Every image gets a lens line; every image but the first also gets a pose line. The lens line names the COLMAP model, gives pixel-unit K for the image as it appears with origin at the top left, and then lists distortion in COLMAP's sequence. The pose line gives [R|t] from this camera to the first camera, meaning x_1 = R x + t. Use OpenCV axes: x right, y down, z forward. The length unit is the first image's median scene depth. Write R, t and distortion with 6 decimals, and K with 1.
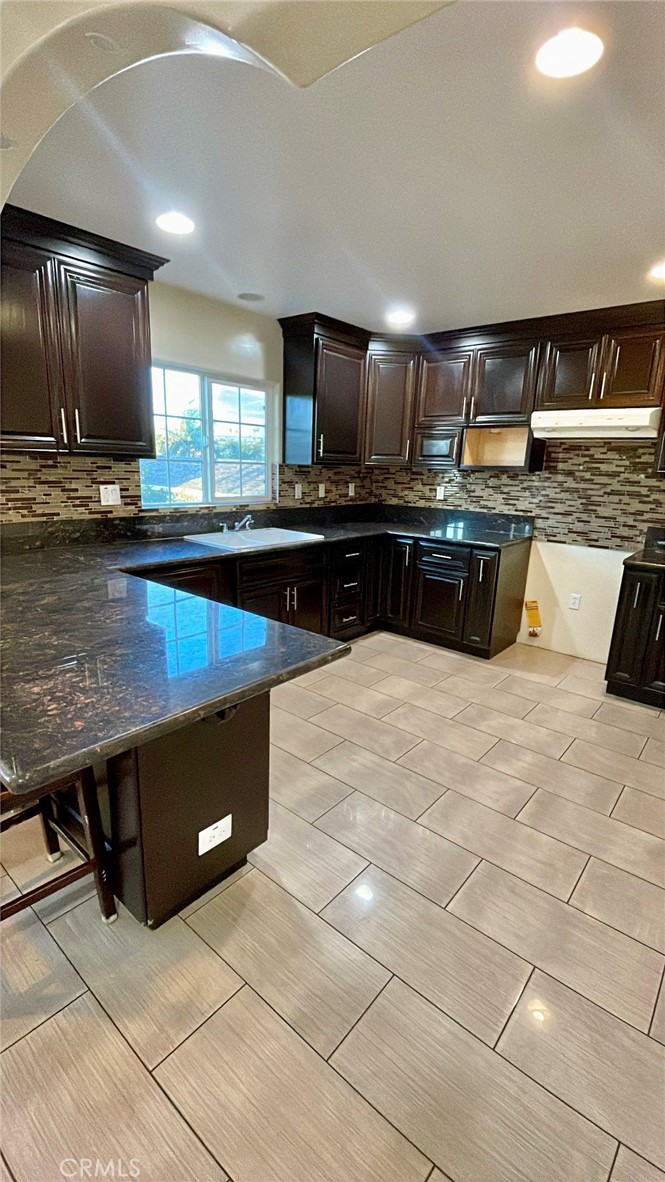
lens RADIAL K [[514.3, 0, 306.9], [0, 514.3, 592.2], [0, 0, 1]] dist [-0.002982, -0.002741]
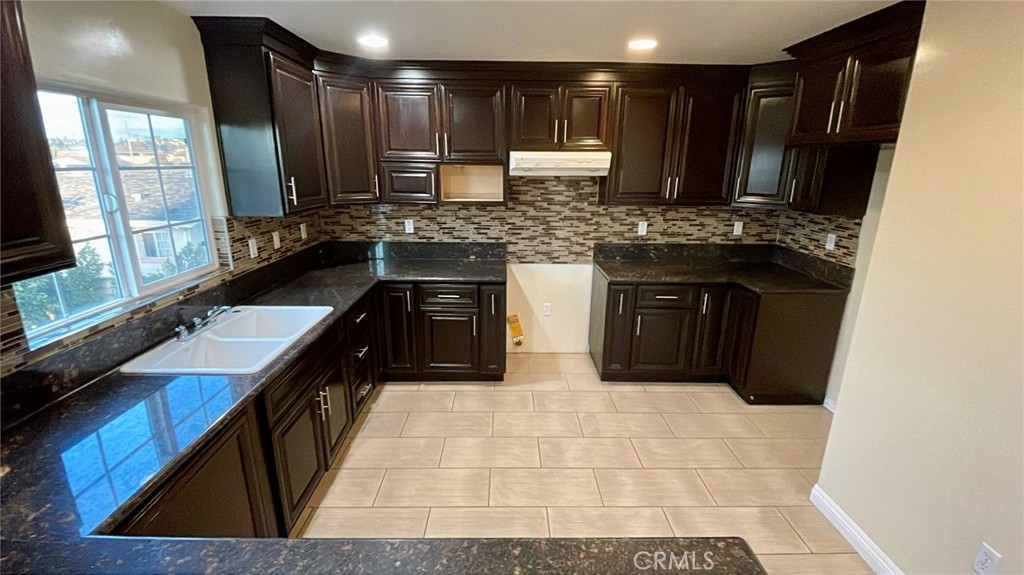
lens RADIAL K [[445.6, 0, 514.3], [0, 445.6, 287.1], [0, 0, 1]] dist [-0.002982, -0.002741]
pose [[0.728488, -0.203955, 0.653993, -0.197309], [0.178925, 0.978163, 0.105746, -0.154311], [-0.661280, 0.039981, 0.749073, 0.274527]]
